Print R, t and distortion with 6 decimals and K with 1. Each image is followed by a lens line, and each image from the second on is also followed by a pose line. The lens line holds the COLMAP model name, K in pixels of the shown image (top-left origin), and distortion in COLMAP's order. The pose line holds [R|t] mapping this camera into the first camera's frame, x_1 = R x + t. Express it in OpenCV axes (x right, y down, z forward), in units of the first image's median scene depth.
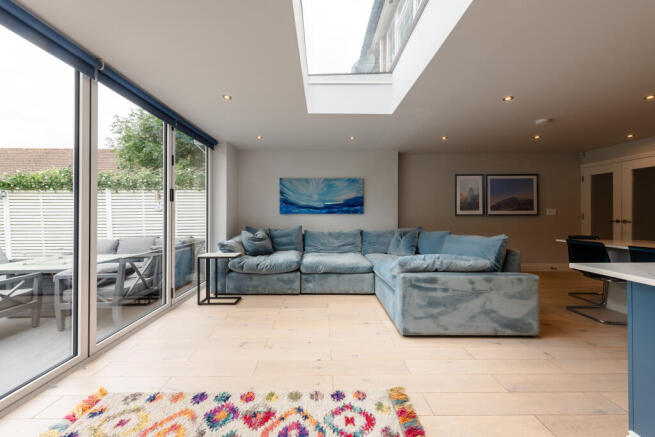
lens RADIAL K [[260.6, 0, 325.4], [0, 260.6, 212.6], [0, 0, 1]] dist [0.000796, 0.000082]
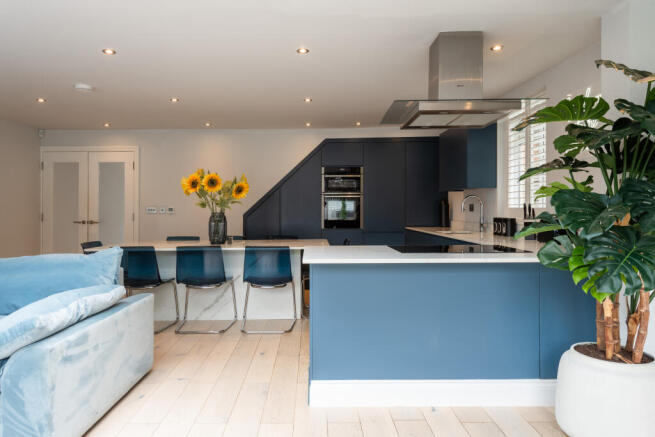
lens RADIAL K [[441.0, 0, 305.8], [0, 441.0, 217.8], [0, 0, 1]] dist [0.004659, 0.001243]
pose [[0.022890, -0.021411, 0.999509, -0.777695], [-0.000108, 0.999771, 0.021420, -0.031095], [-0.999738, -0.000598, 0.022882, 0.730909]]
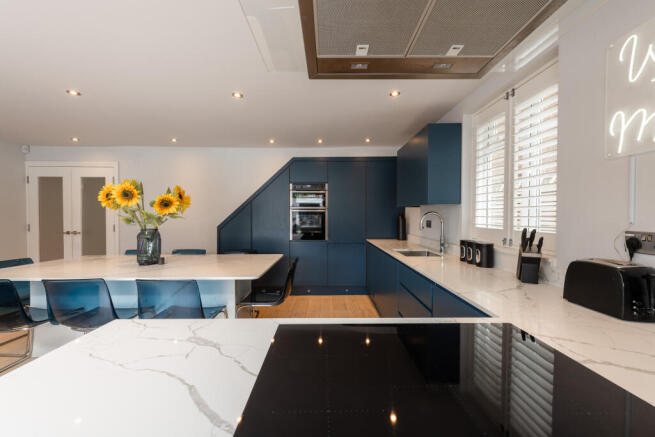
lens RADIAL K [[256.0, 0, 327.5], [0, 256.0, 218.5], [0, 0, 1]] dist [0.000848, 0.000099]
pose [[0.002027, -0.012471, 0.999920, 0.686494], [-0.007878, 0.999891, 0.012486, -0.094937], [-0.999967, -0.007903, 0.001929, 0.303833]]
